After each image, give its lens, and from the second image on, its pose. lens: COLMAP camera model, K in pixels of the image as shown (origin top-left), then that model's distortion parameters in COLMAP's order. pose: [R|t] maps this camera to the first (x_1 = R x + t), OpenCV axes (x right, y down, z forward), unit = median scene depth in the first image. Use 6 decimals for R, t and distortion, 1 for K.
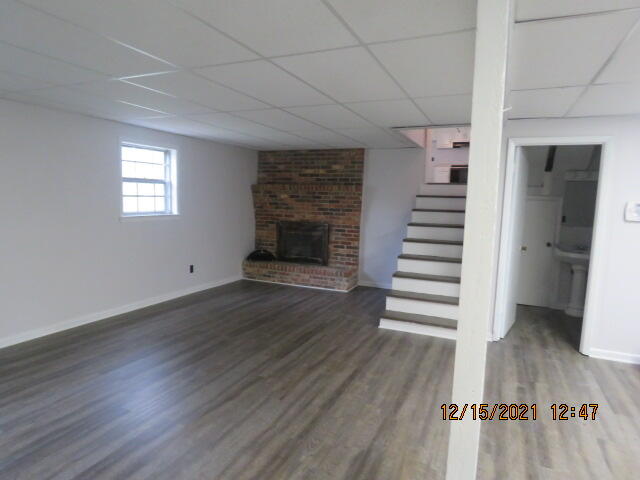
lens RADIAL K [[405.7, 0, 320.1], [0, 405.7, 239.9], [0, 0, 1]] dist [-0.012841, 0.005201]
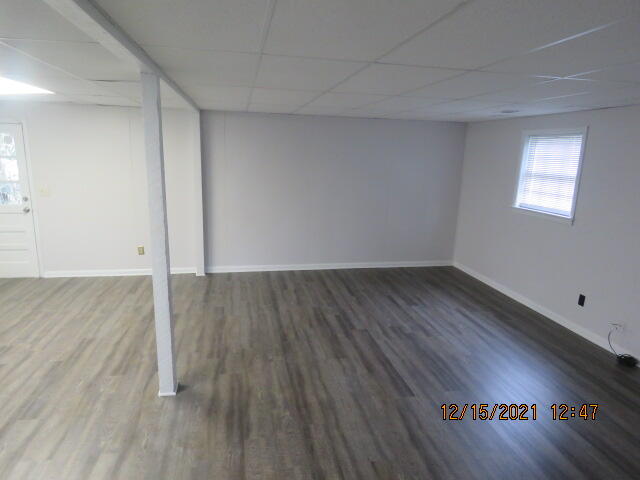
lens RADIAL K [[405.7, 0, 319.6], [0, 405.7, 241.1], [0, 0, 1]] dist [-0.012841, 0.005201]
pose [[-0.815076, 0.067885, -0.575363, 0.525990], [-0.119572, 0.952018, 0.281715, -0.305716], [0.566880, 0.298417, -0.767850, 1.756556]]
